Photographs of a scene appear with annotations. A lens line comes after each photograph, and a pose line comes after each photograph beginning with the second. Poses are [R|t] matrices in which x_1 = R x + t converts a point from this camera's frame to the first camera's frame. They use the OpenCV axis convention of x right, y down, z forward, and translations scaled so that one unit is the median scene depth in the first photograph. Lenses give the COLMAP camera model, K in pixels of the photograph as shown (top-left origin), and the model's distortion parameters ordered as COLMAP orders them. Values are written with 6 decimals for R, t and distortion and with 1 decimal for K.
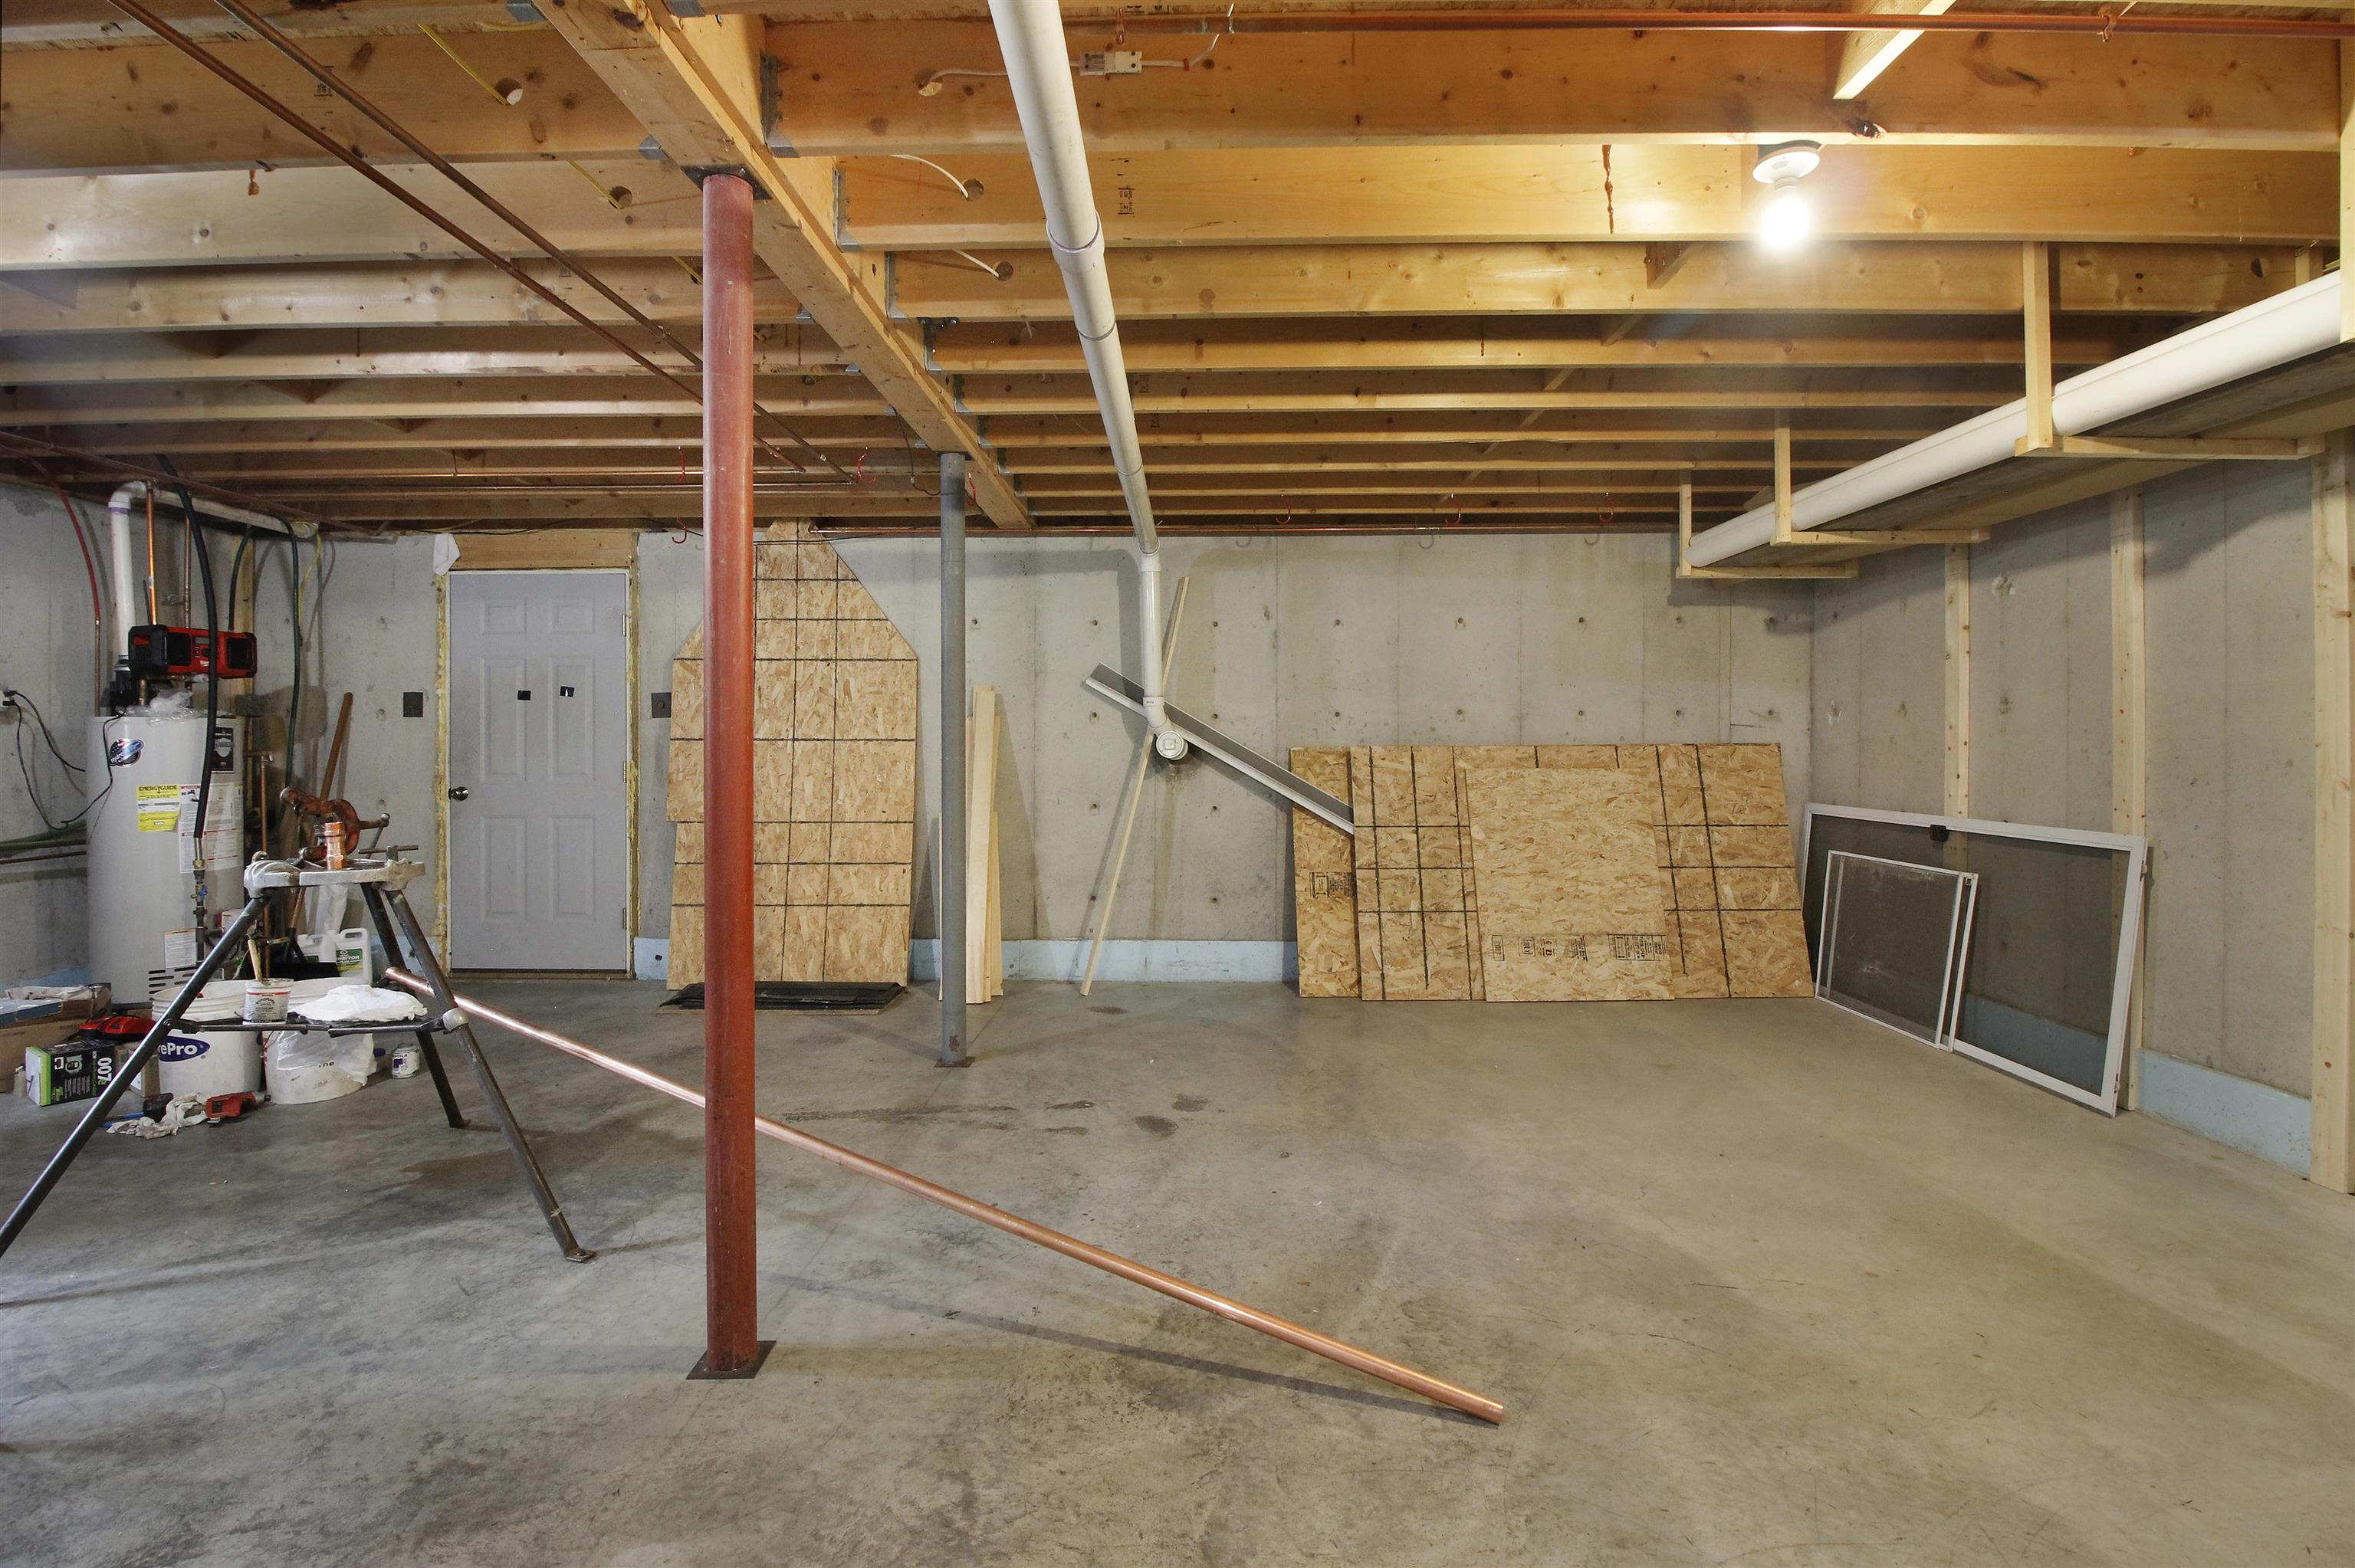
lens RADIAL K [[1096.9, 0, 1173.9], [0, 1096.9, 751.2], [0, 0, 1]] dist [-0.003342, -0.010191]
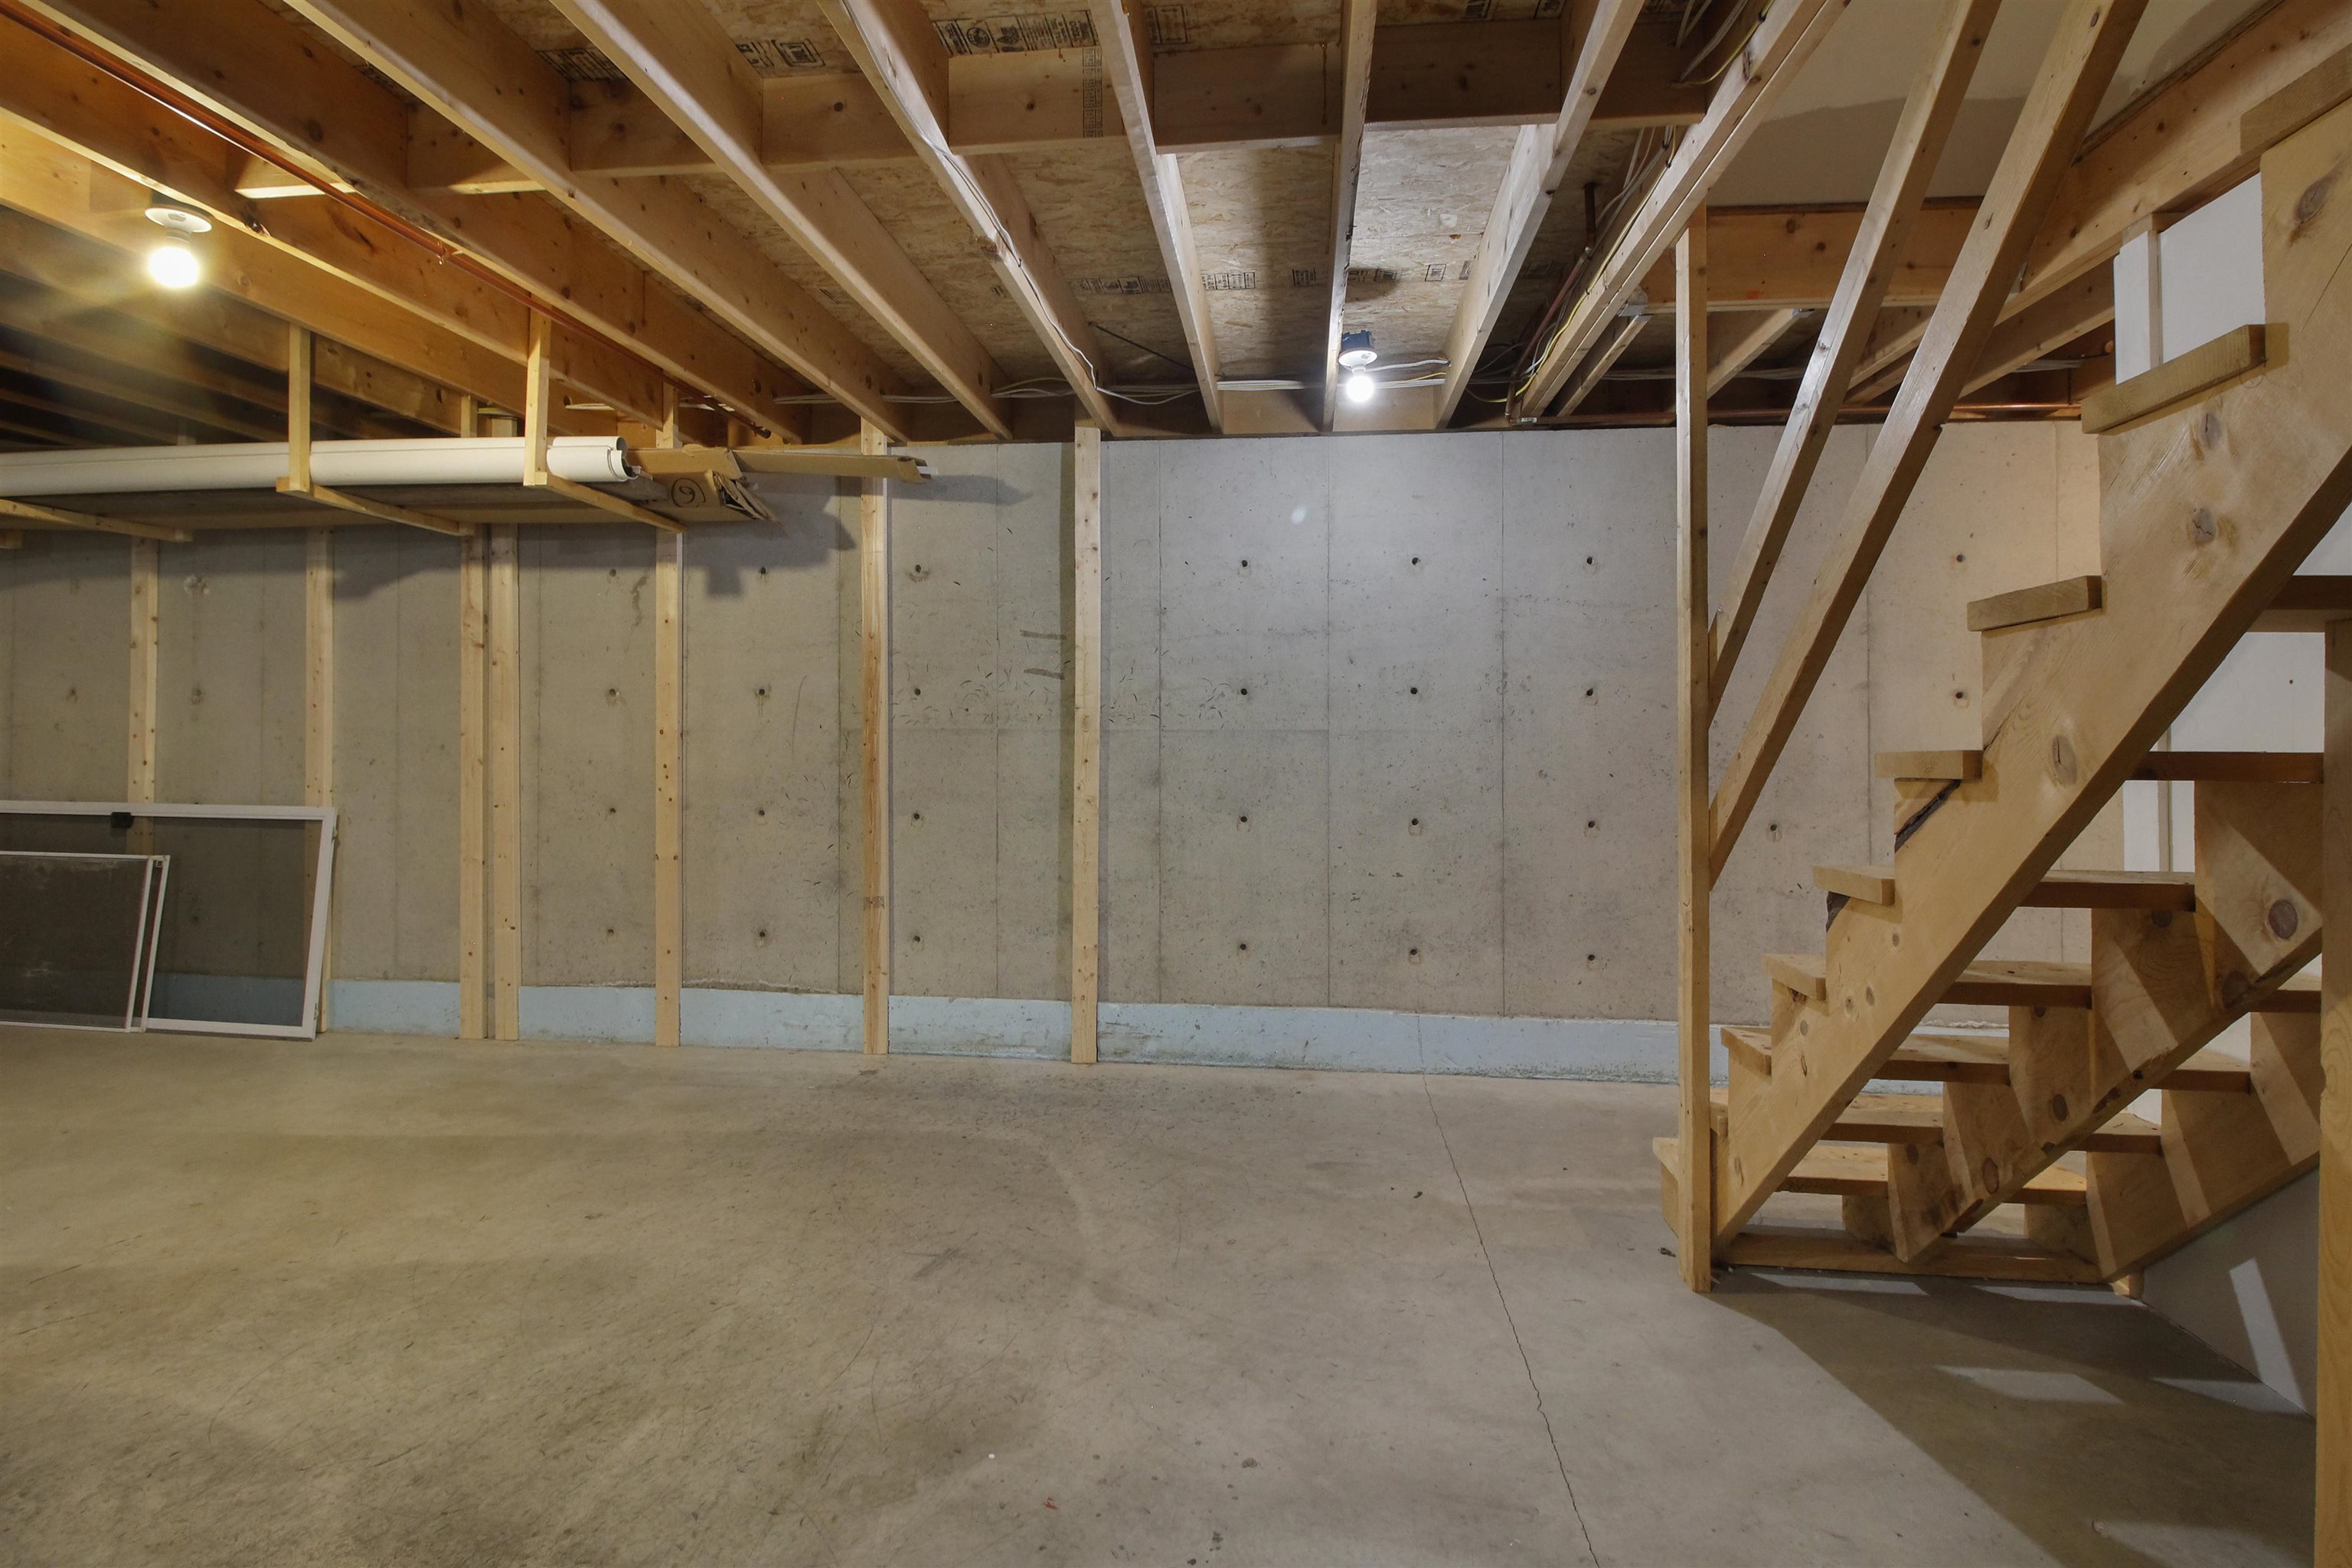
lens RADIAL K [[1095.6, 0, 1172.4], [0, 1095.6, 751.2], [0, 0, 1]] dist [-0.003342, -0.010191]
pose [[0.096076, -0.010567, 0.995318, -0.284668], [-0.000294, 0.999943, 0.010645, 0.001370], [-0.995374, -0.001315, 0.096068, -0.082301]]
